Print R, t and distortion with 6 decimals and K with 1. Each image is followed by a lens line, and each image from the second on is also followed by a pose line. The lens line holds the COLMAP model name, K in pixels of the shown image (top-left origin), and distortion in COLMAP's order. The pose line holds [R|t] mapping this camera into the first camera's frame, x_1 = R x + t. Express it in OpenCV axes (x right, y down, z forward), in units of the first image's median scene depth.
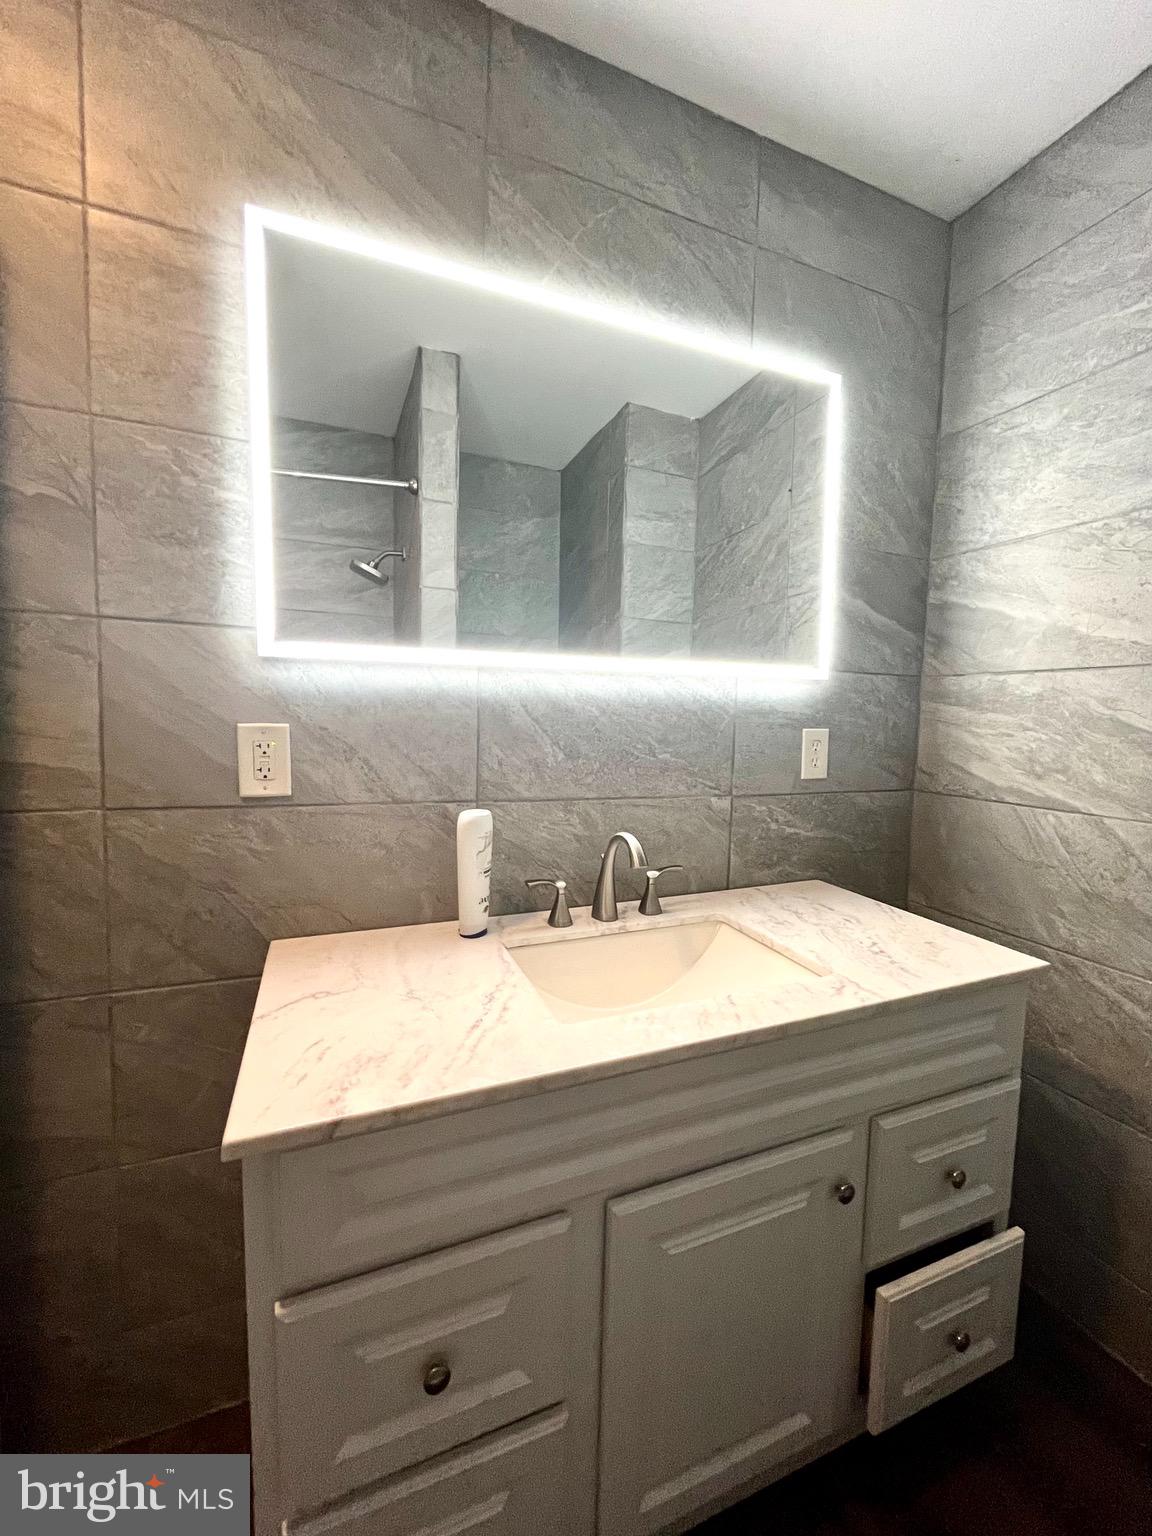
lens RADIAL K [[632.8, 0, 604.0], [0, 632.8, 767.9], [0, 0, 1]] dist [-0.003725, -0.000544]
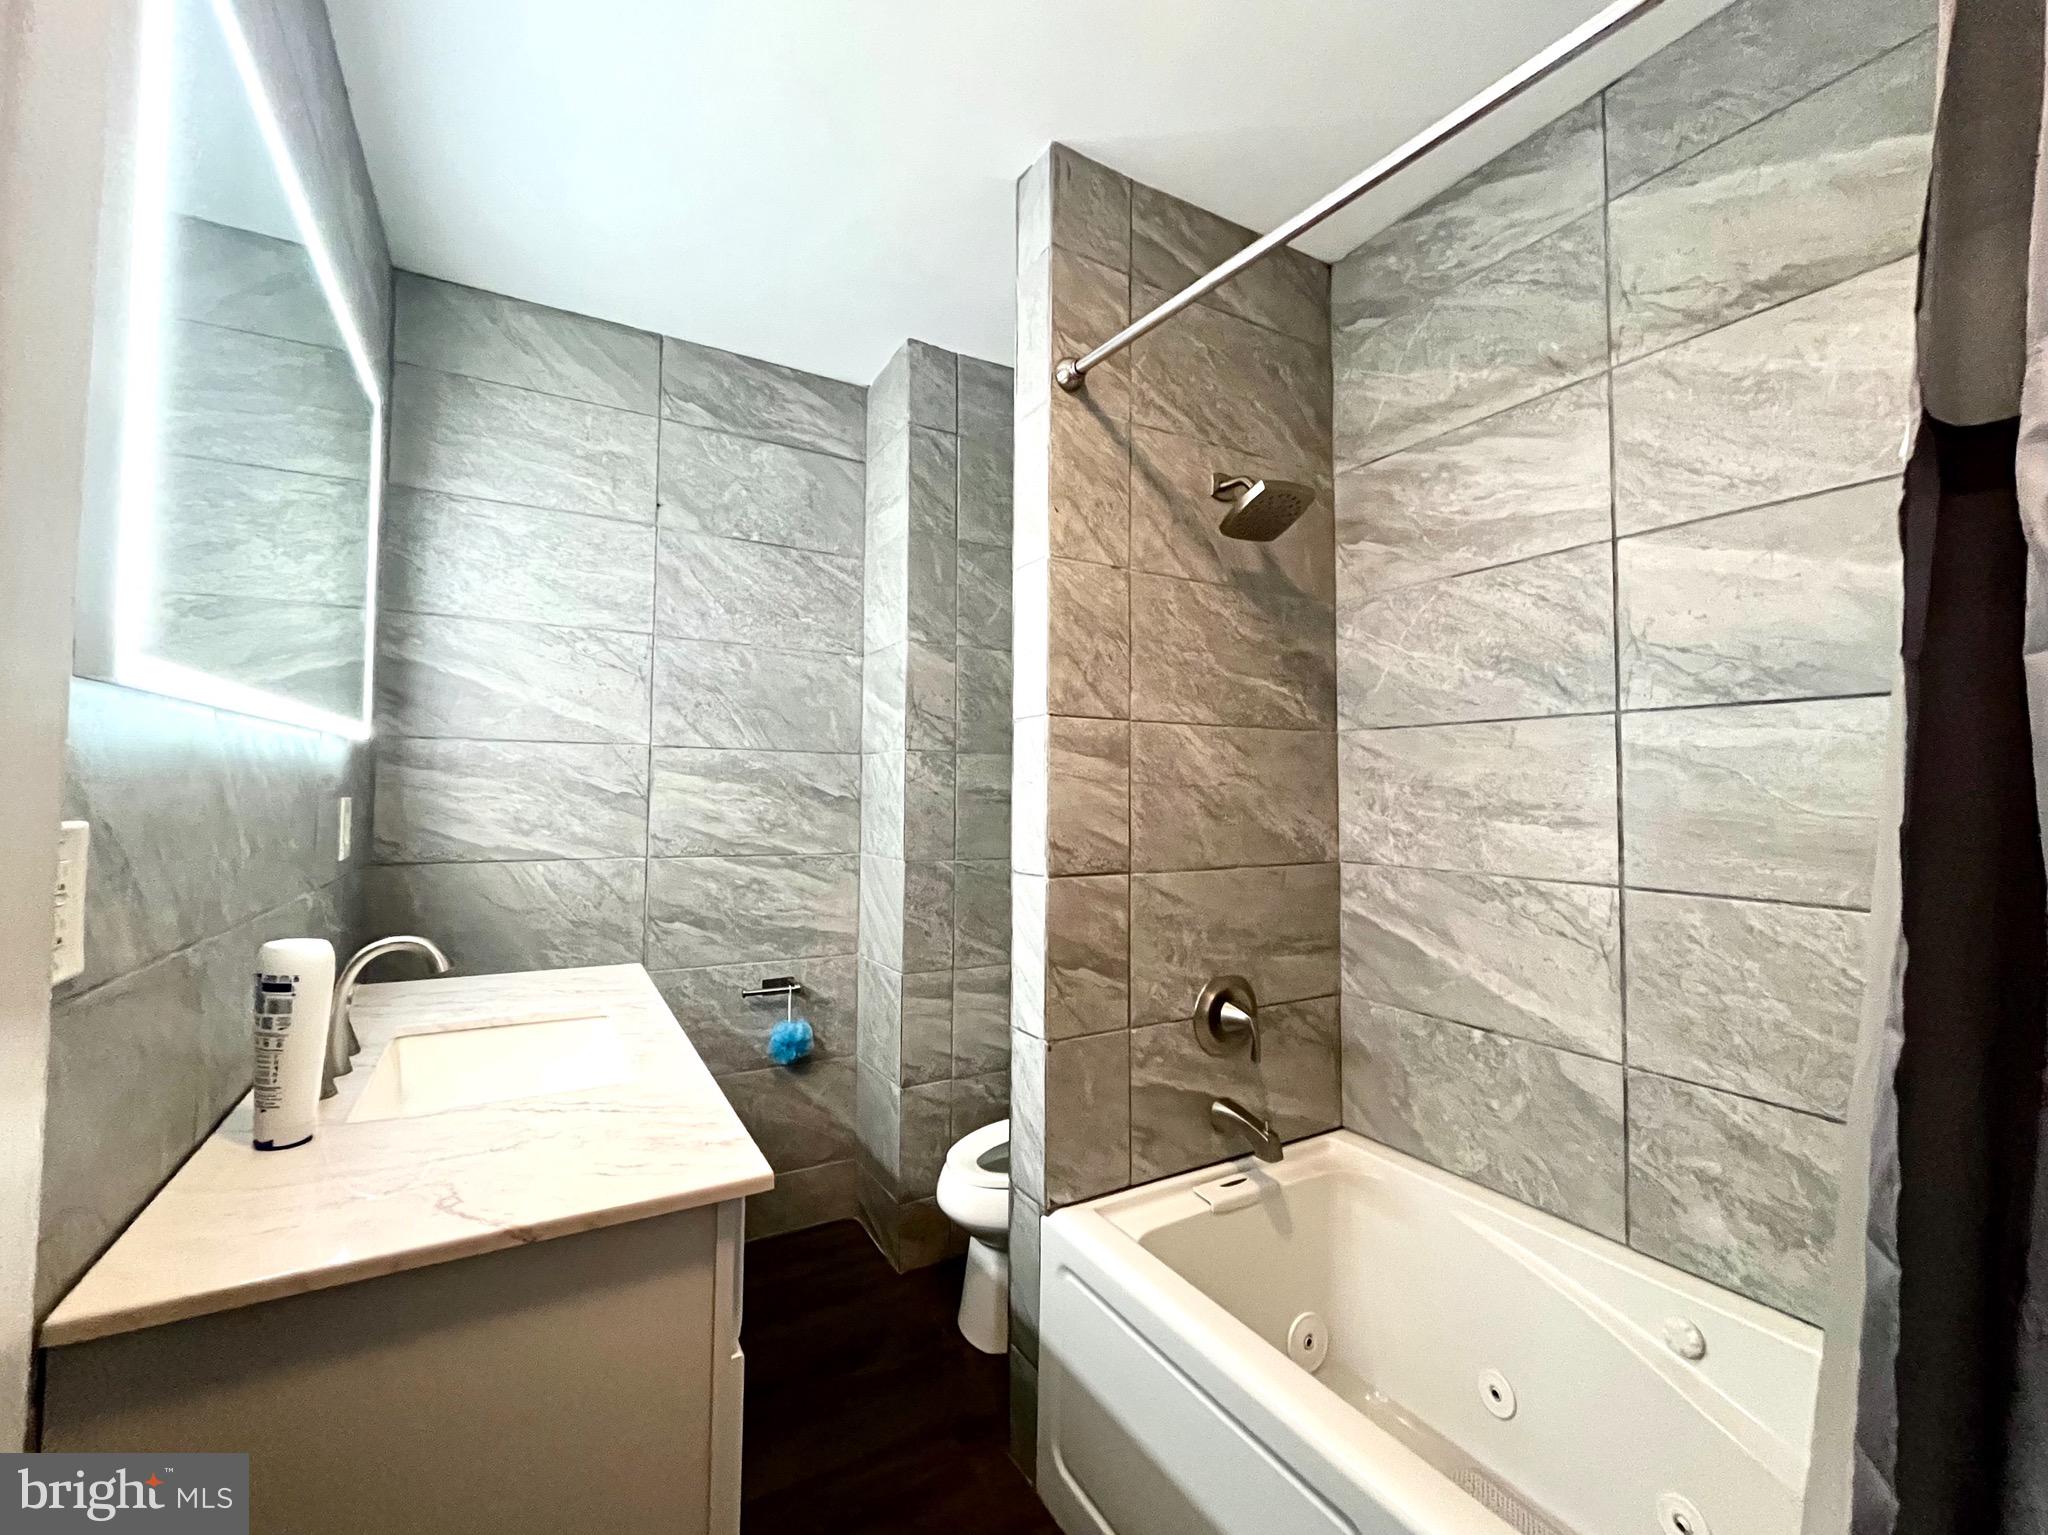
lens RADIAL K [[843.7, 0, 1024.4], [0, 843.7, 753.8], [0, 0, 1]] dist [-0.003725, -0.000544]
pose [[-0.125657, 0.020544, 0.991861, -0.909379], [0.068051, 0.997609, -0.012042, -0.048658], [-0.989737, 0.065984, -0.126755, 0.285149]]
